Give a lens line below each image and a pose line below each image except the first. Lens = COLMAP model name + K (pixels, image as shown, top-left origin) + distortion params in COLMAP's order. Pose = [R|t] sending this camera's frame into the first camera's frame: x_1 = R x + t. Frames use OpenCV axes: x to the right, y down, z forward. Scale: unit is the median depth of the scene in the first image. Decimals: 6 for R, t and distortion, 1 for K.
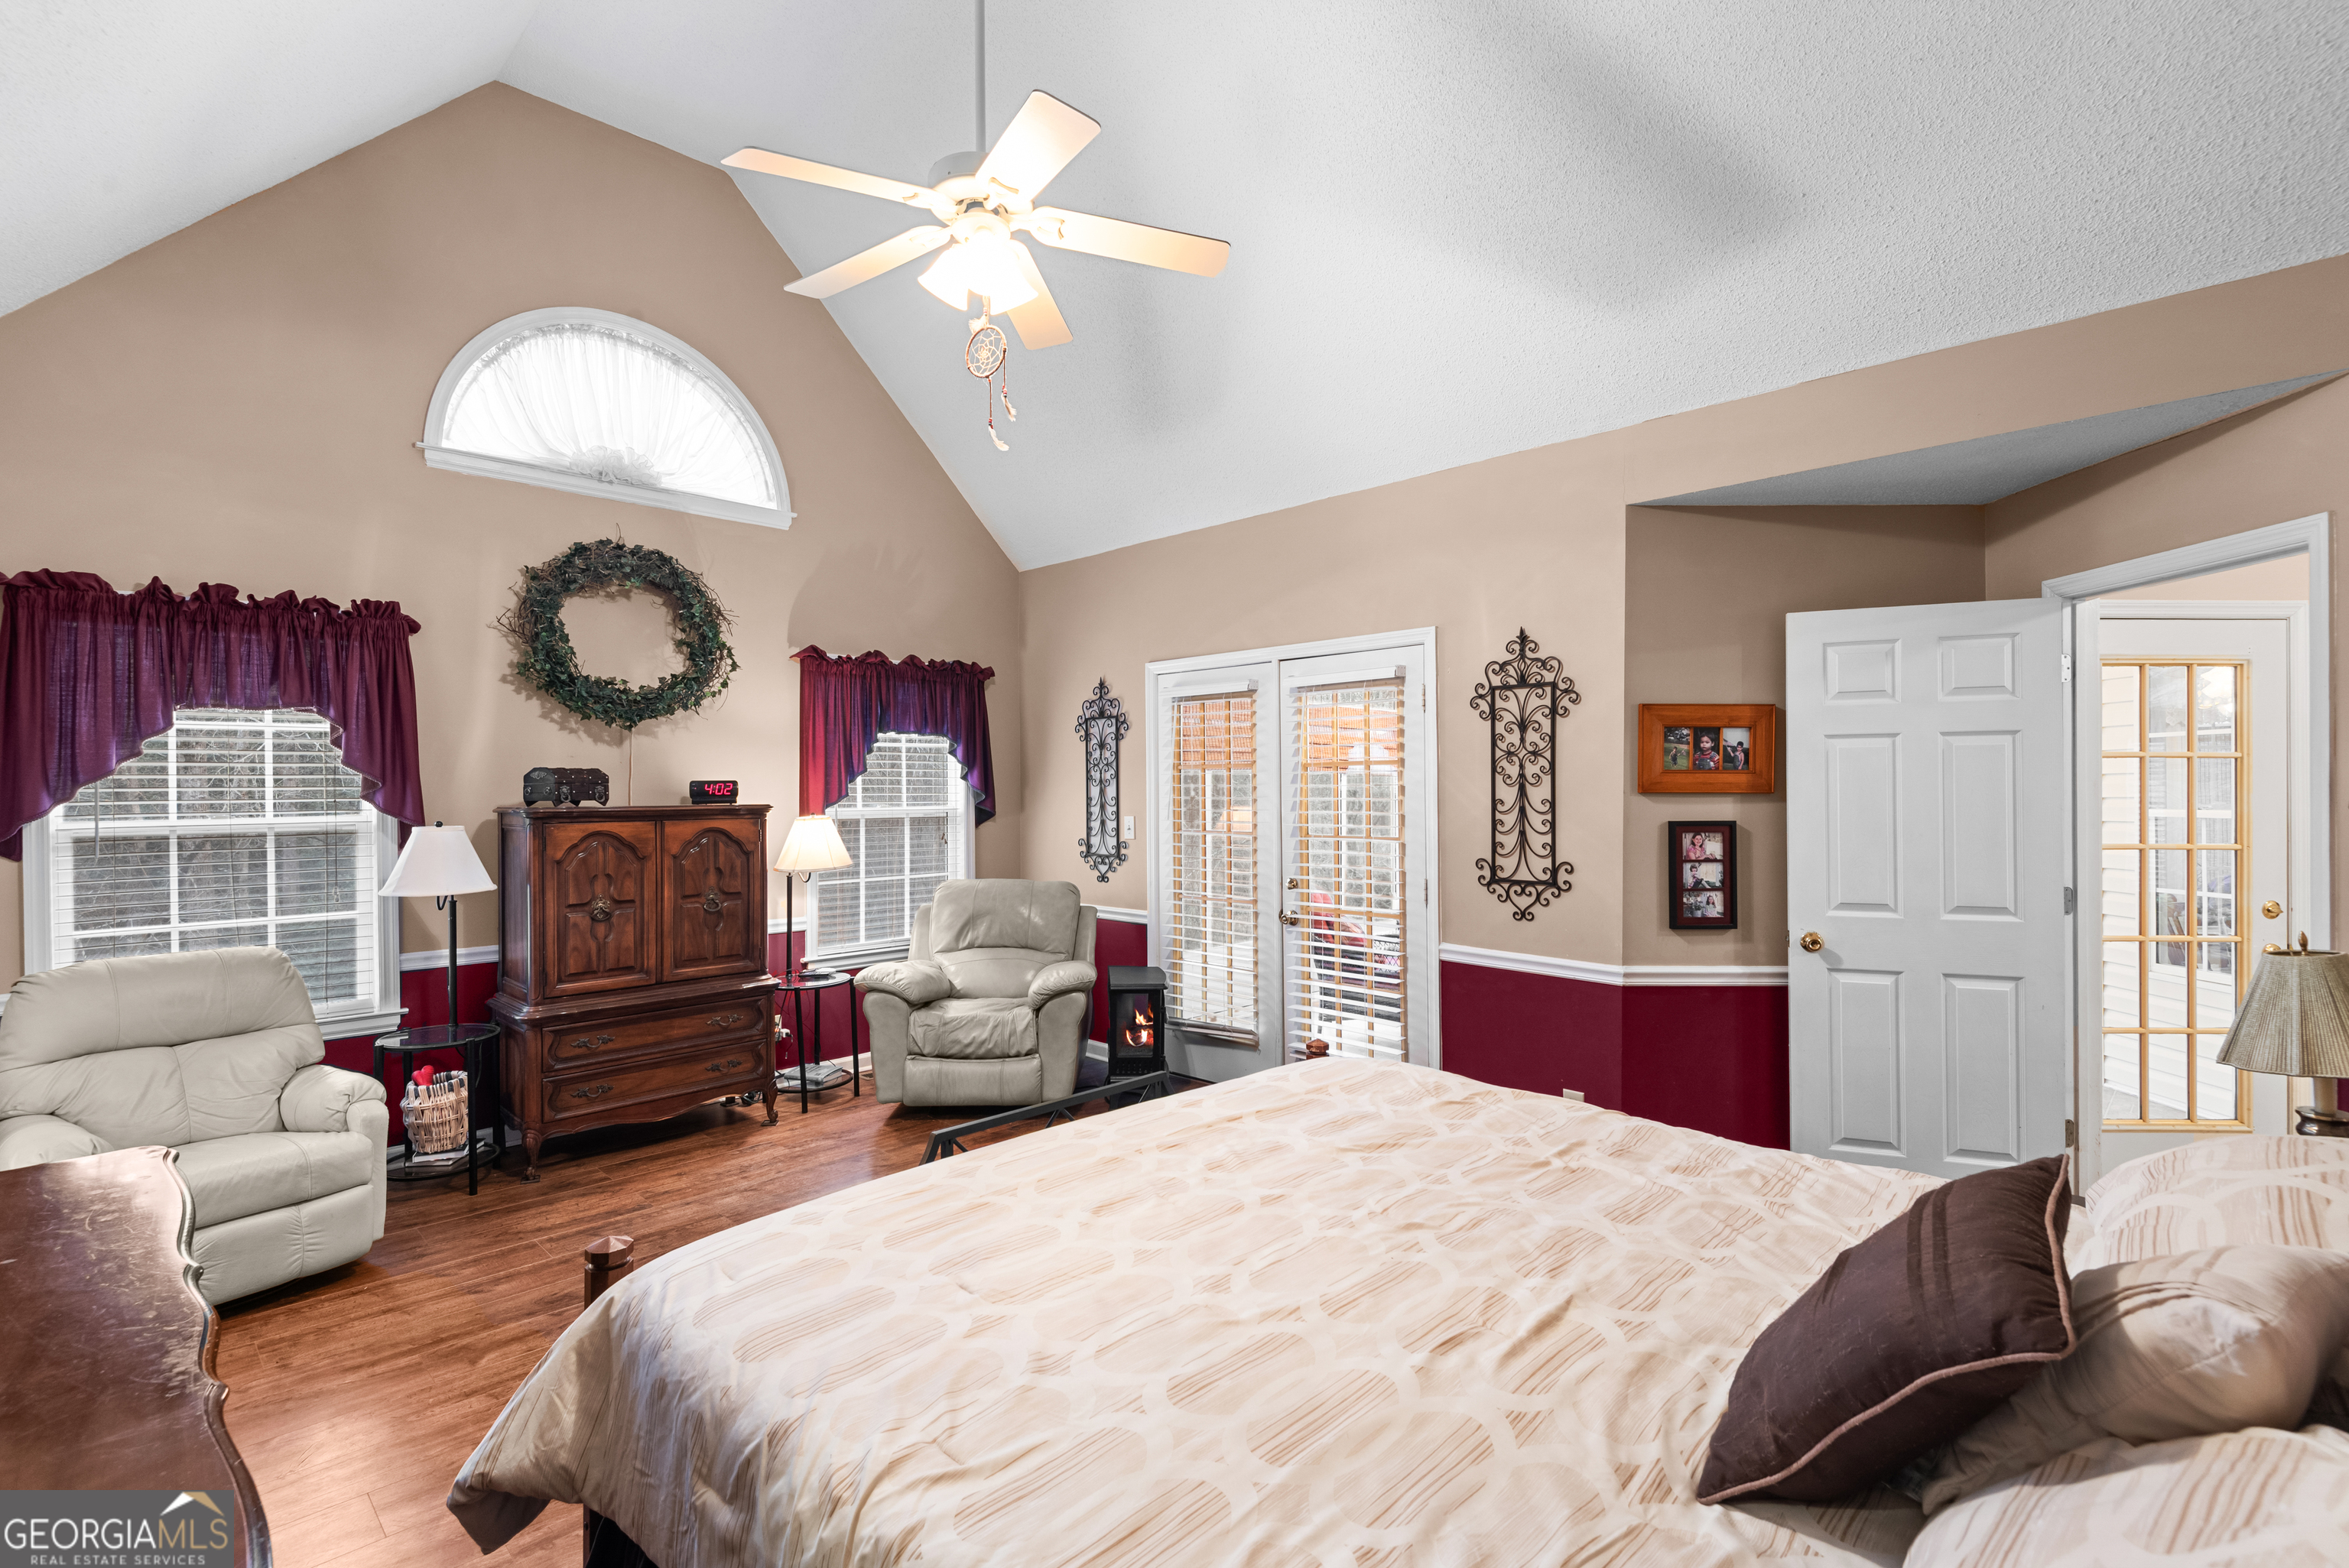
lens RADIAL K [[1079.4, 0, 1167.0], [0, 1079.4, 785.9], [0, 0, 1]] dist [0.003228, -0.008713]
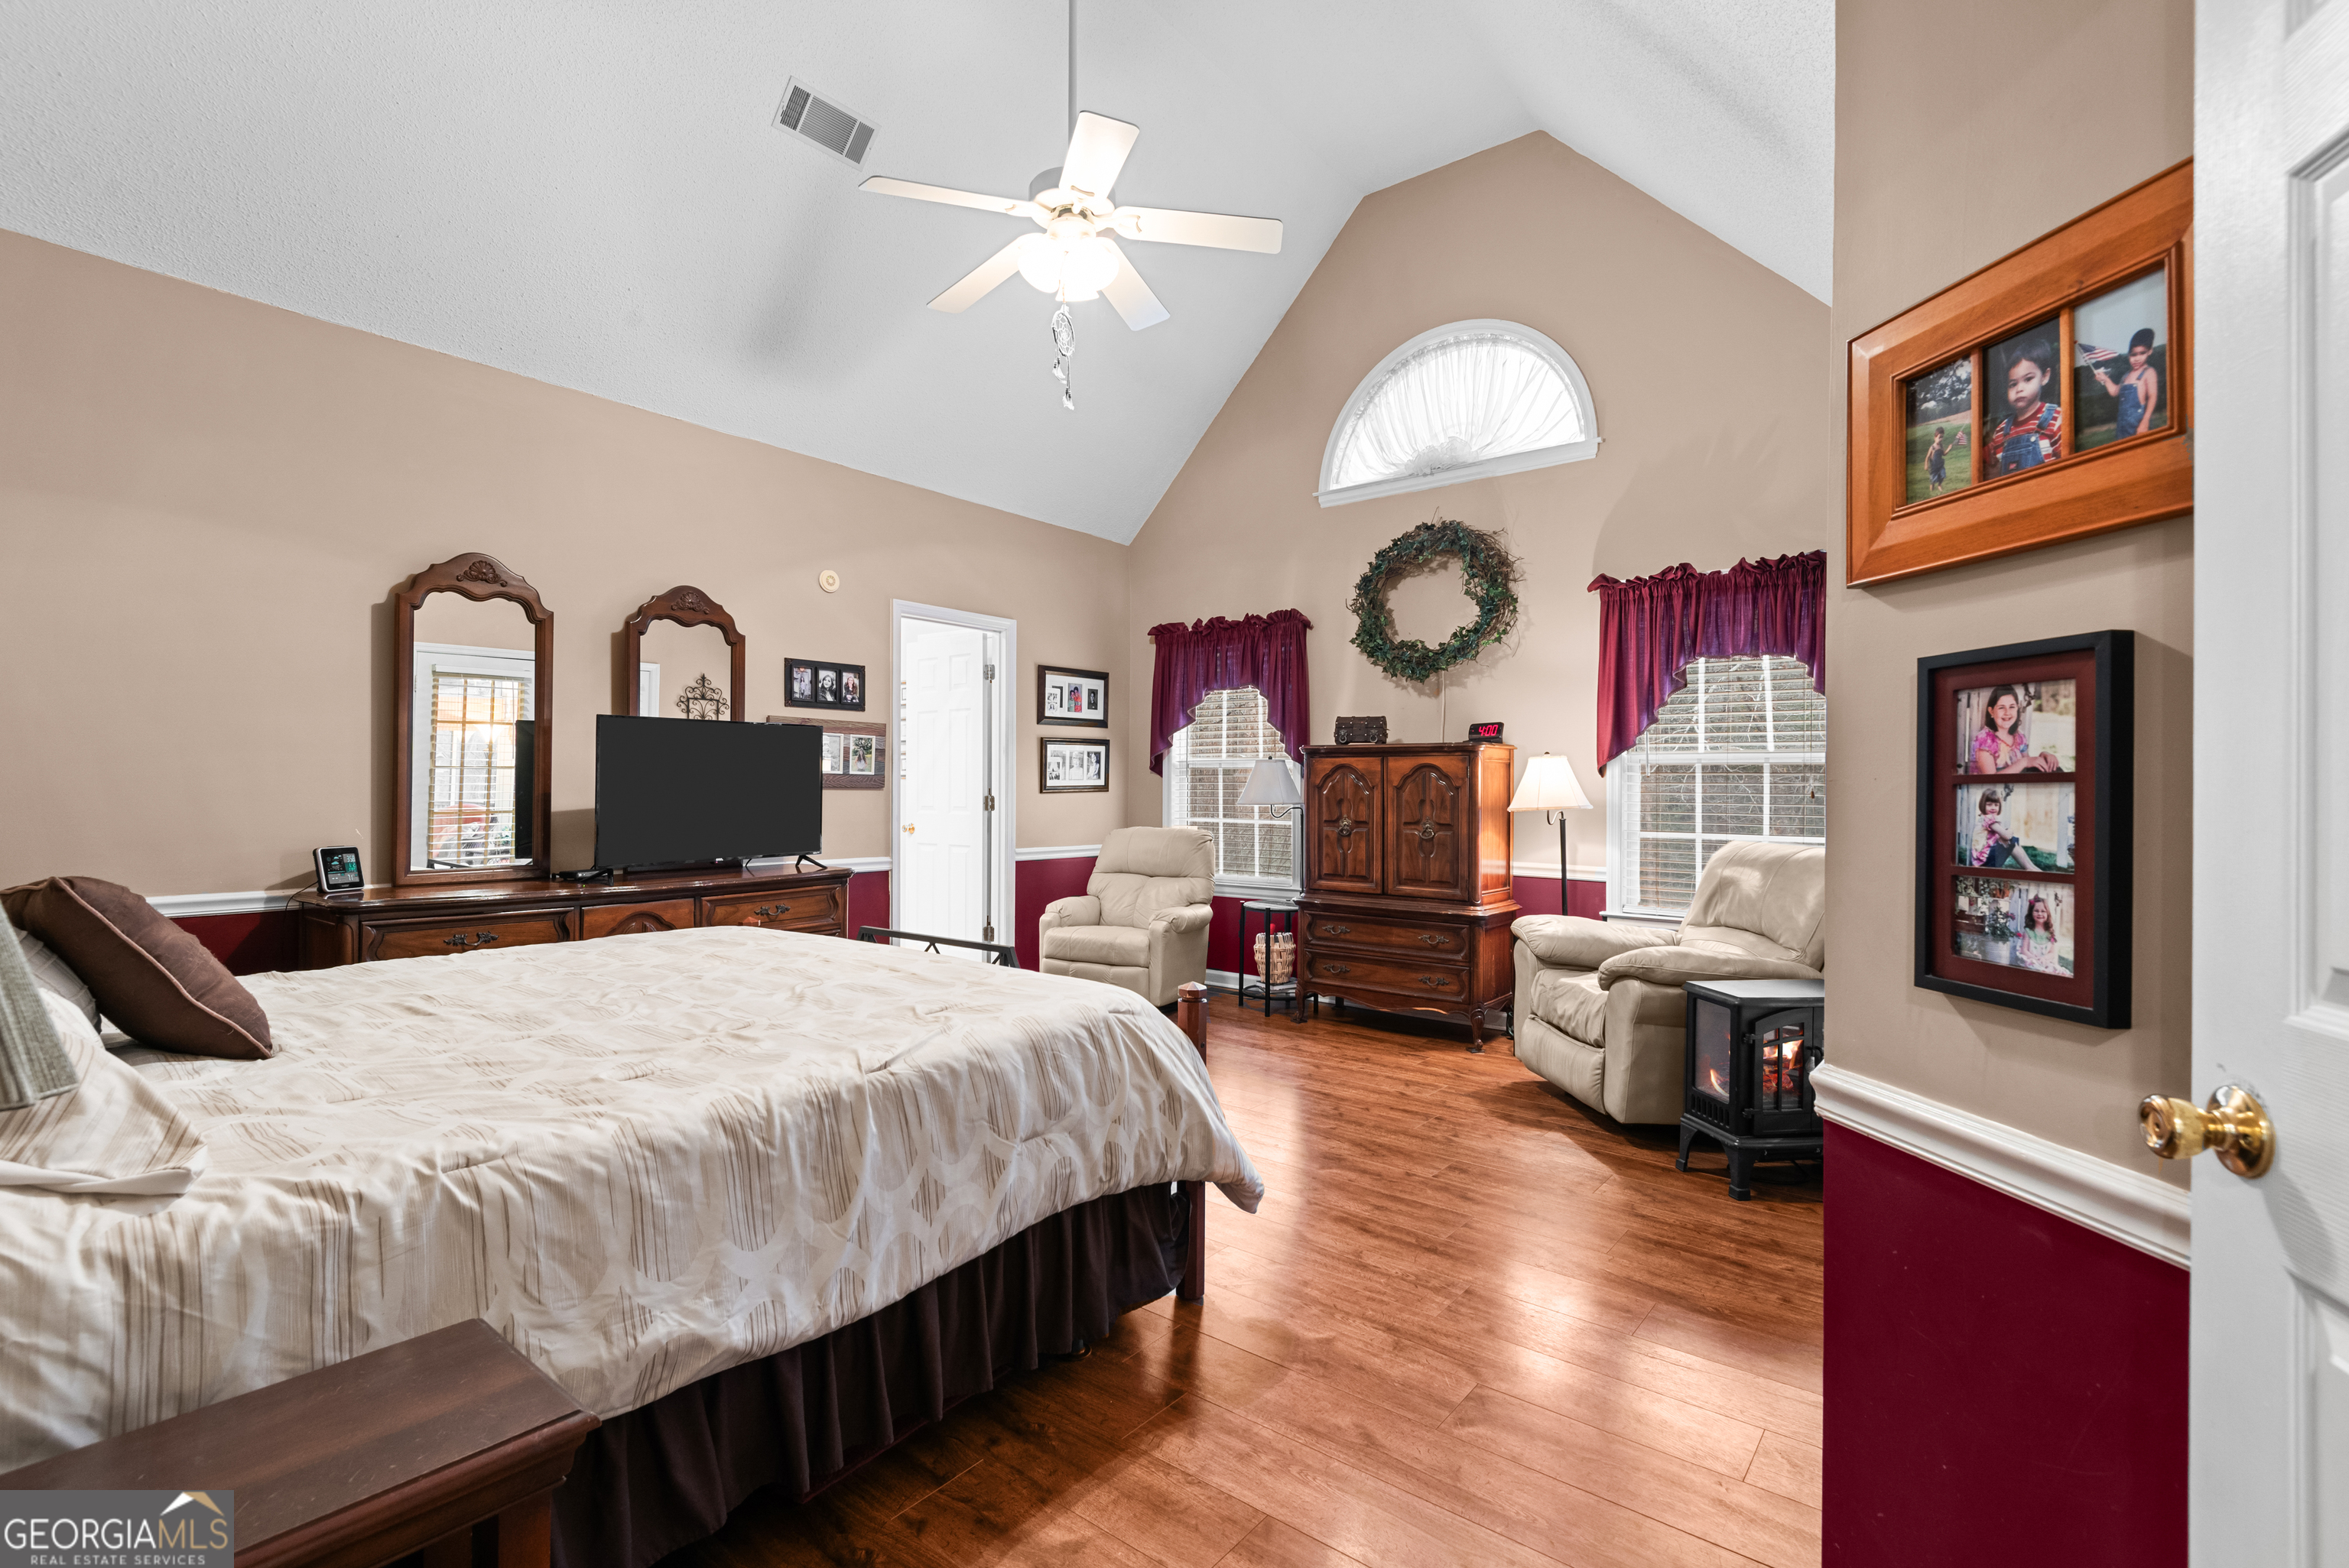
lens RADIAL K [[1079.4, 0, 1158.5], [0, 1079.4, 778.7], [0, 0, 1]] dist [0.003228, -0.008713]
pose [[0.092559, -0.003584, -0.995701, 0.694075], [-0.008636, 0.999953, -0.004402, 0.065478], [0.995670, 0.009006, 0.092523, 0.661820]]
